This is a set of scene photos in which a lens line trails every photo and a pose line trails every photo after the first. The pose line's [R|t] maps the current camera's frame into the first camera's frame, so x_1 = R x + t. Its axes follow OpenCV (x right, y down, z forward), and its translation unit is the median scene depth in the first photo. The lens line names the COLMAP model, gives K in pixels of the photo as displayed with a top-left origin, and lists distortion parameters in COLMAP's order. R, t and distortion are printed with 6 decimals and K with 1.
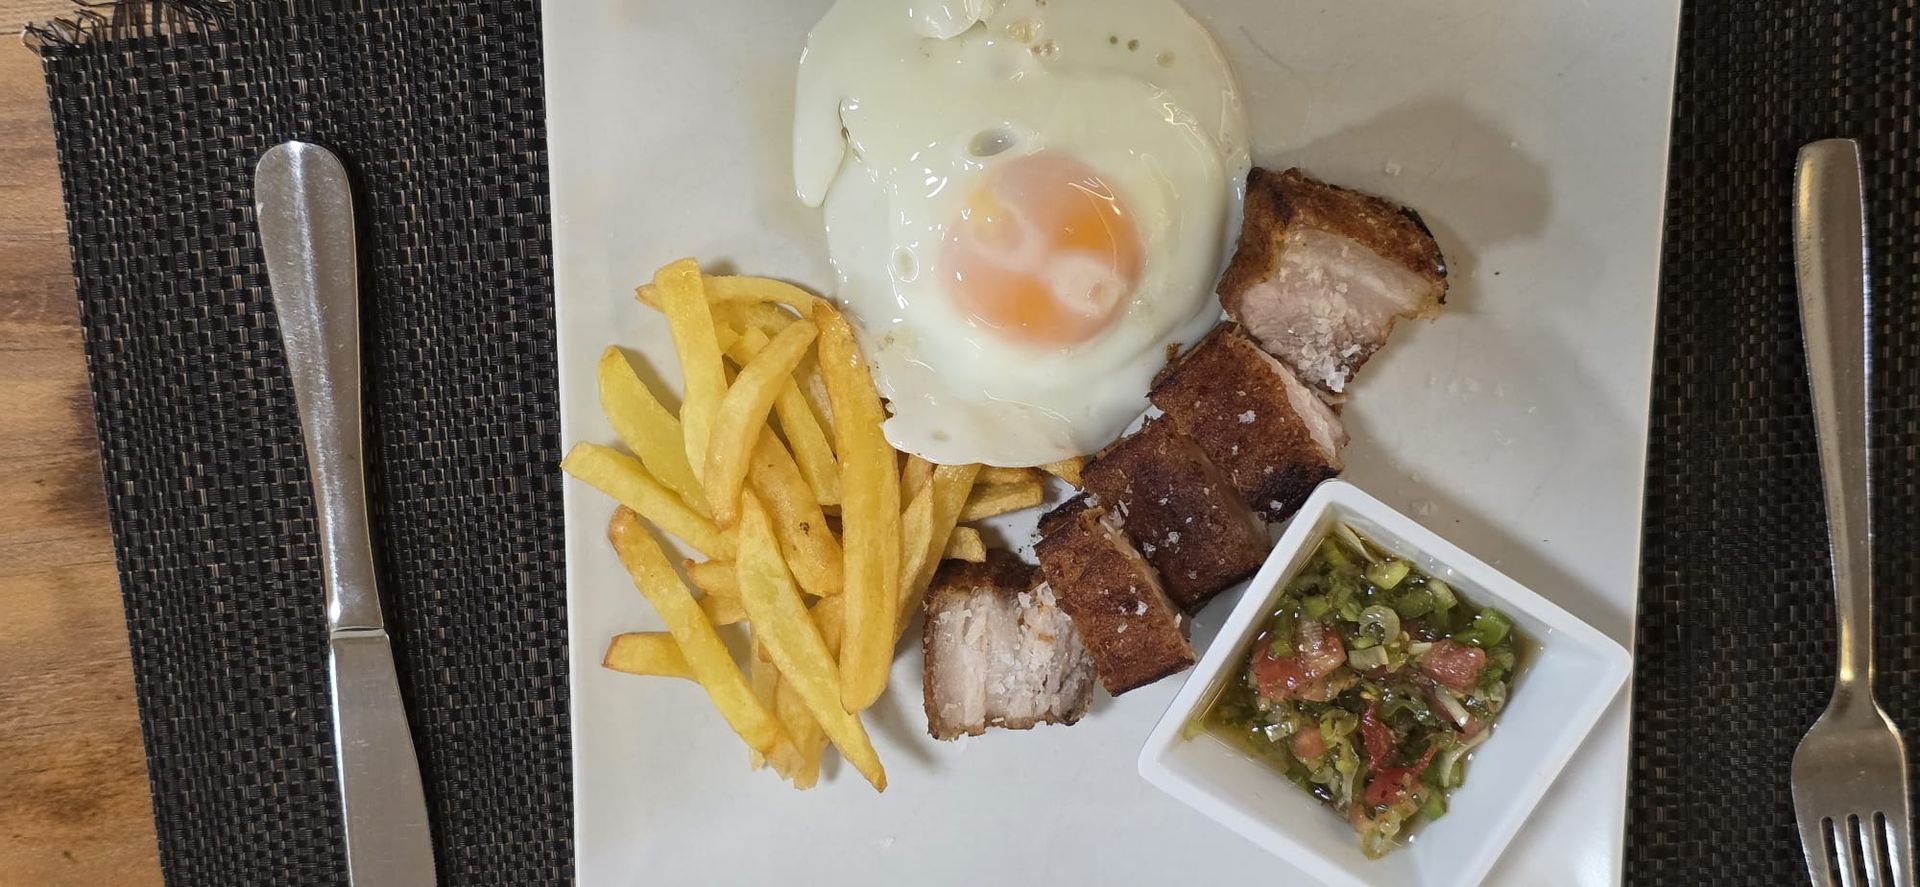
lens RADIAL K [[2629.8, 0, 967.3], [0, 2629.8, 443.8], [0, 0, 1]] dist [0.316466, -1.659797]
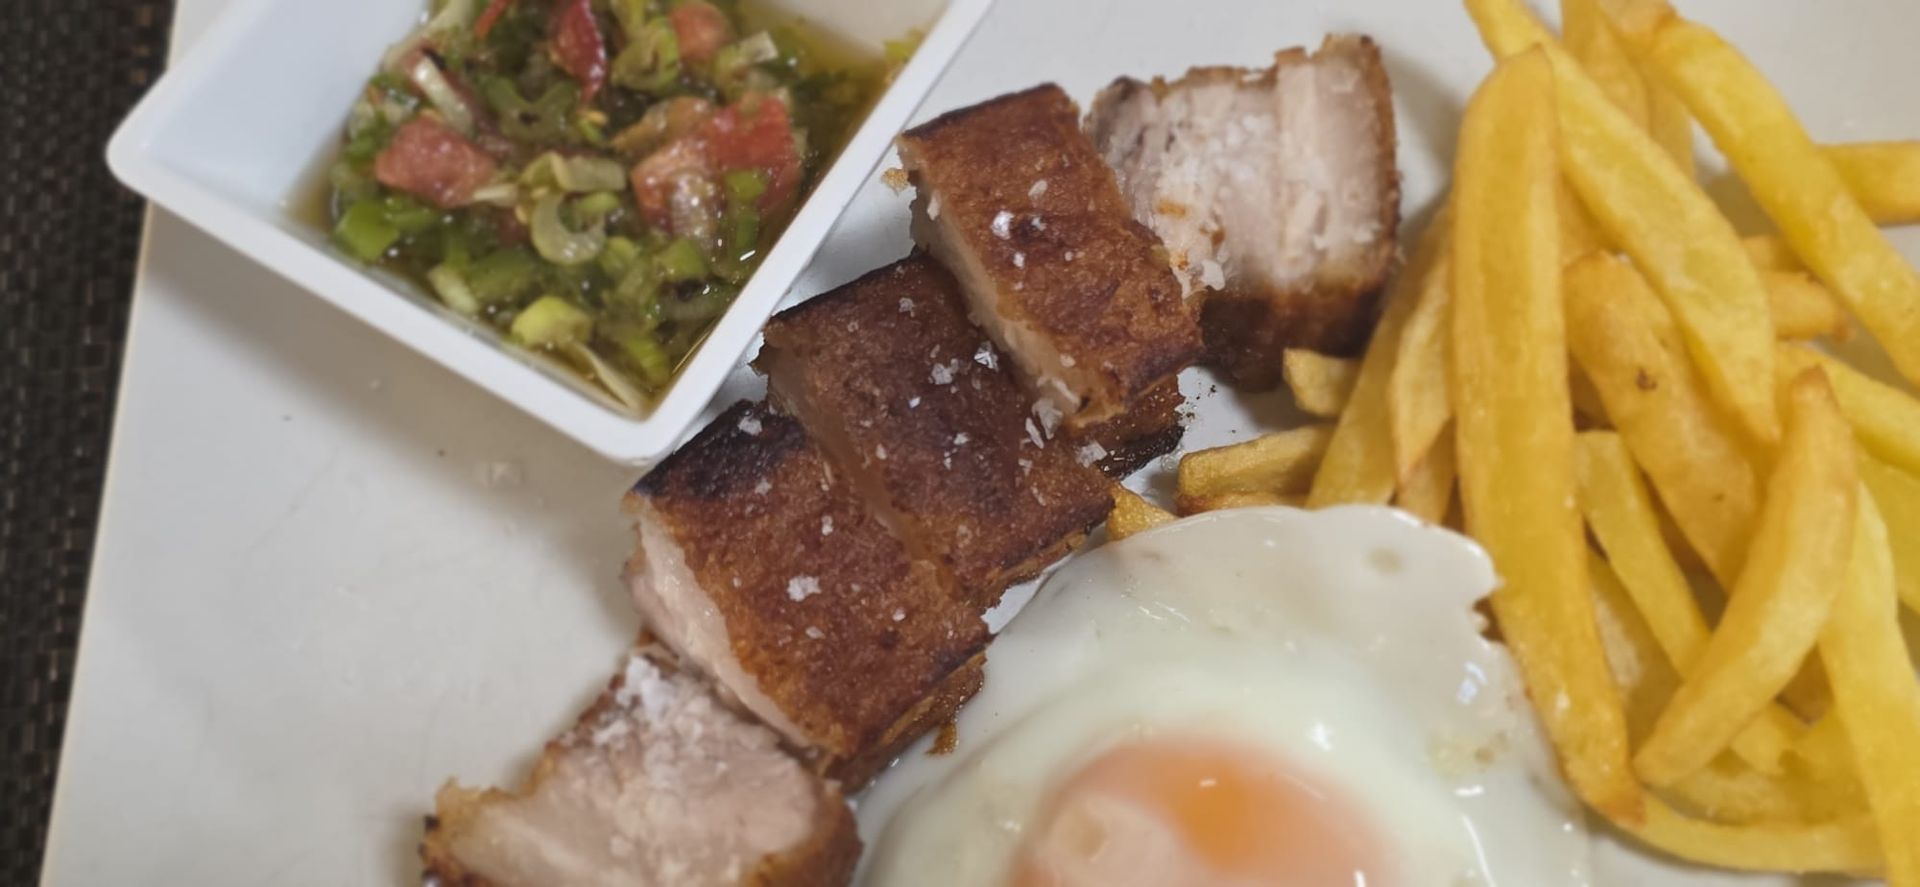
lens RADIAL K [[2629.8, 0, 967.3], [0, 2629.8, 443.8], [0, 0, 1]] dist [0.316466, -1.659797]
pose [[-0.998023, 0.018017, 0.060207, 0.040772], [-0.007727, -0.985934, 0.166956, -0.067064], [0.062368, 0.166161, 0.984124, 0.470850]]
